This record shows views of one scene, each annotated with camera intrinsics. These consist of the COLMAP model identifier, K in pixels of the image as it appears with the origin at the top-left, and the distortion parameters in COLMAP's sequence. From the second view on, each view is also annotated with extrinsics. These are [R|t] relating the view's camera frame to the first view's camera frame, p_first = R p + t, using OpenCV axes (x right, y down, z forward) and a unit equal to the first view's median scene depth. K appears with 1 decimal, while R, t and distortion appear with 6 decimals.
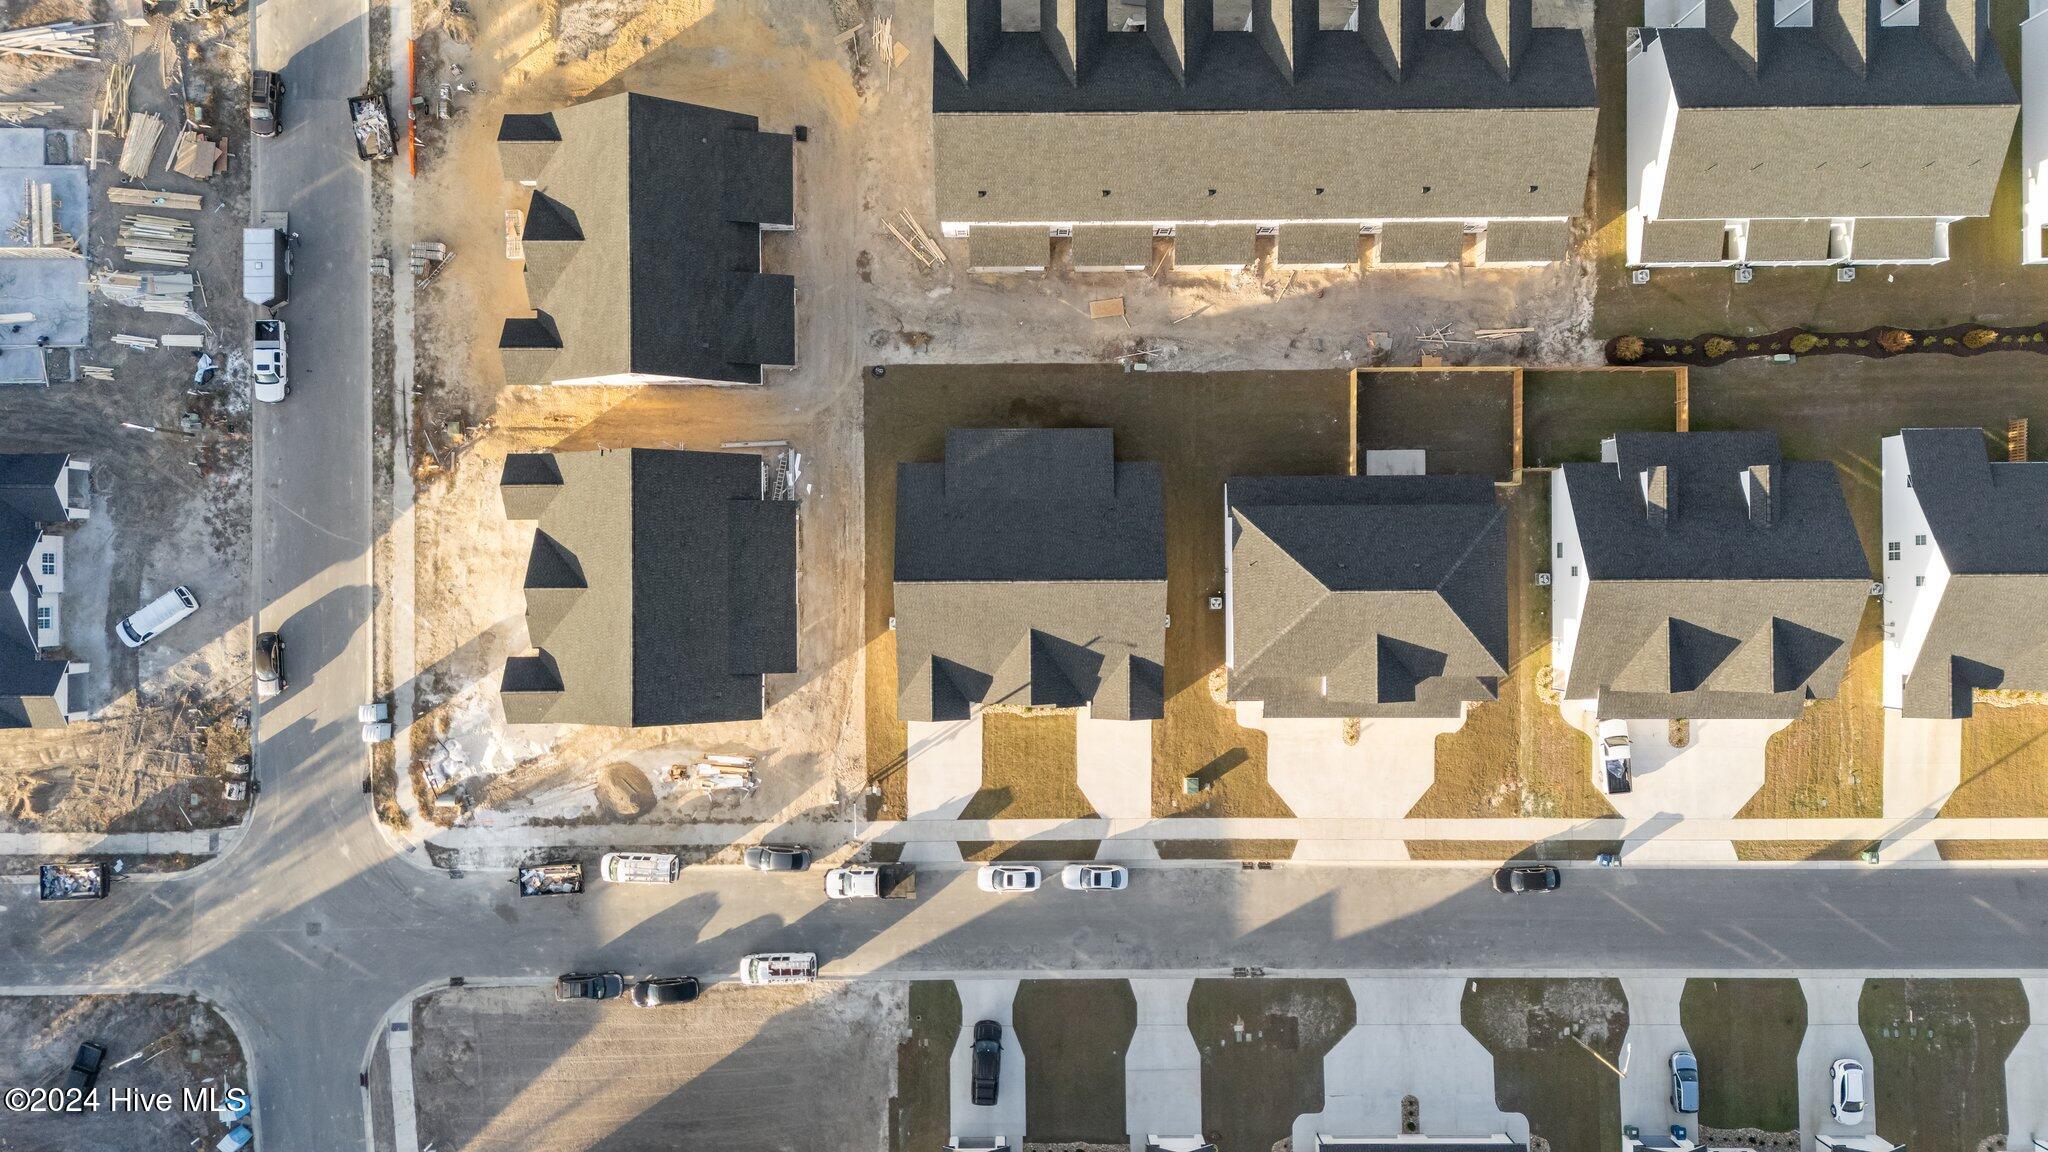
lens RADIAL K [[1500.5, 0, 1027.5], [0, 1500.5, 568.5], [0, 0, 1]] dist [0.086447, -0.085890]
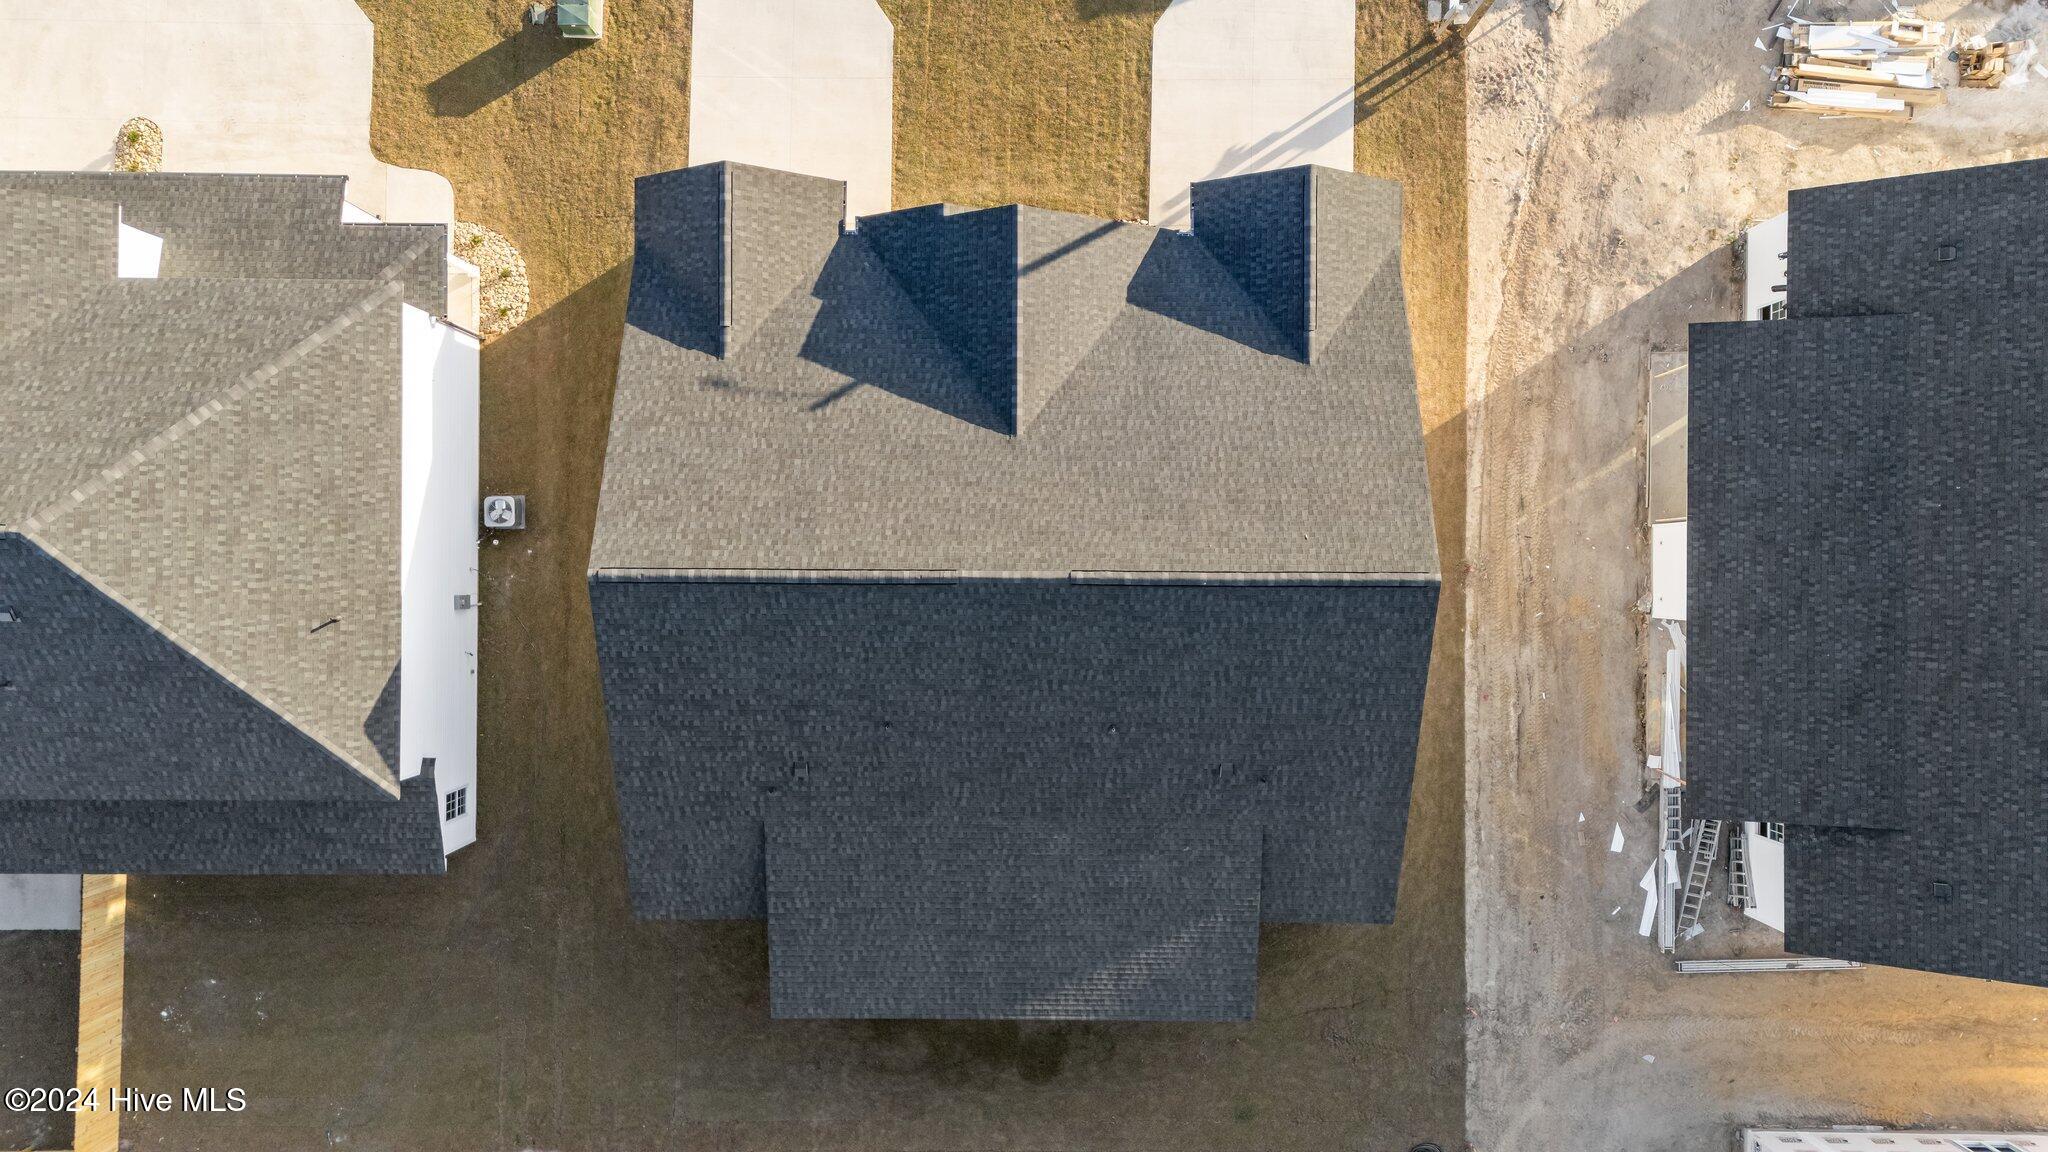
lens RADIAL K [[1500.5, 0, 1027.5], [0, 1500.5, 568.5], [0, 0, 1]] dist [0.086447, -0.085890]
pose [[-0.999879, -0.011418, -0.010604, 0.002662], [0.011239, -0.999796, 0.016786, 0.004823], [-0.010794, 0.016665, 0.999803, 0.631784]]
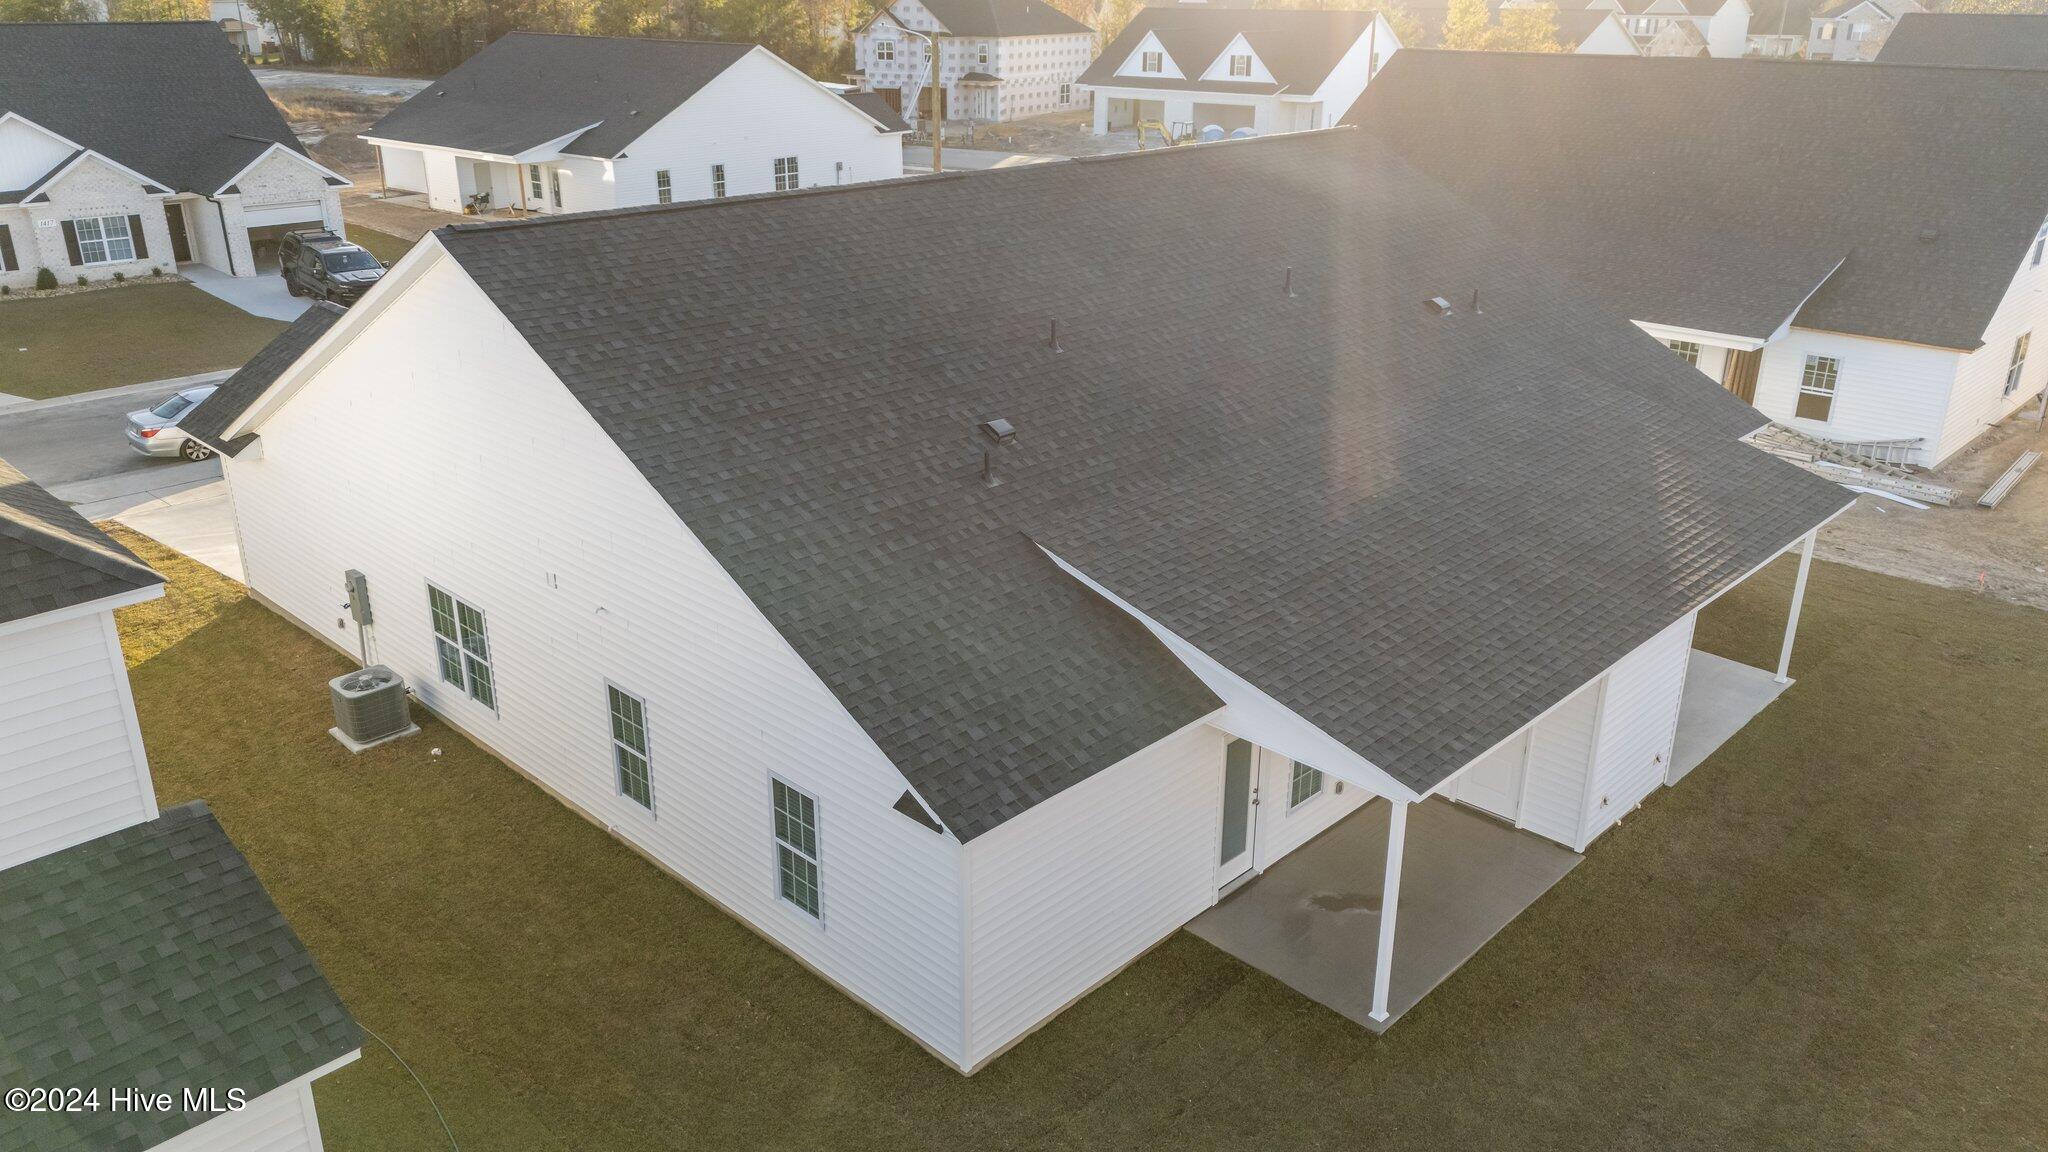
lens RADIAL K [[1500.5, 0, 1027.5], [0, 1500.5, 568.5], [0, 0, 1]] dist [0.086447, -0.085890]
pose [[-0.698989, 0.244500, -0.672037, 0.158414], [-0.715103, -0.247422, 0.653766, -0.145954], [-0.006430, 0.937551, 0.347788, 0.916541]]
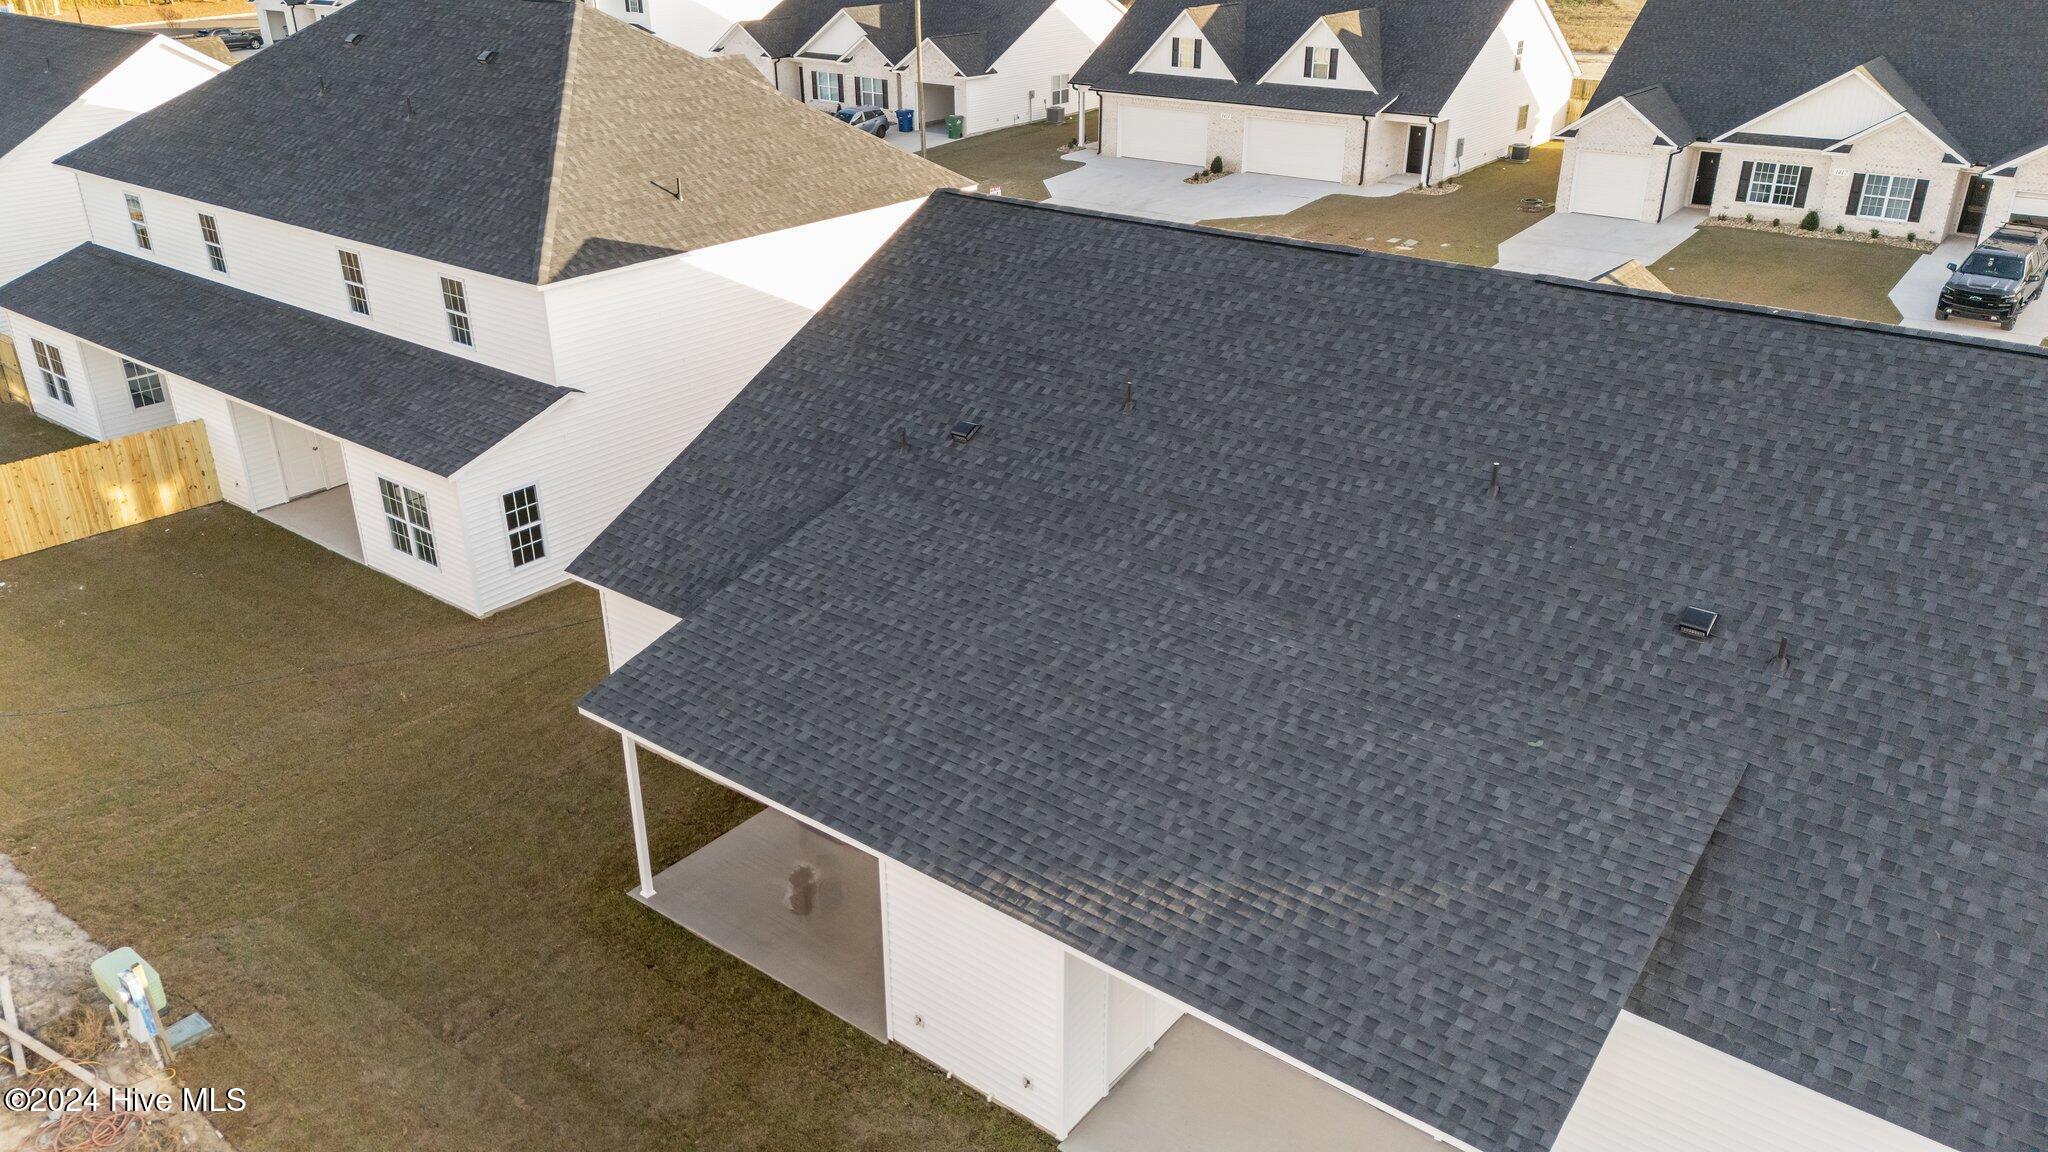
lens RADIAL K [[1500.5, 0, 1027.5], [0, 1500.5, 568.5], [0, 0, 1]] dist [0.086447, -0.085890]
pose [[-0.786915, -0.268891, 0.555394, -0.073580], [0.616902, -0.322365, 0.717992, -0.176926], [-0.014022, 0.907622, 0.419553, 0.892297]]
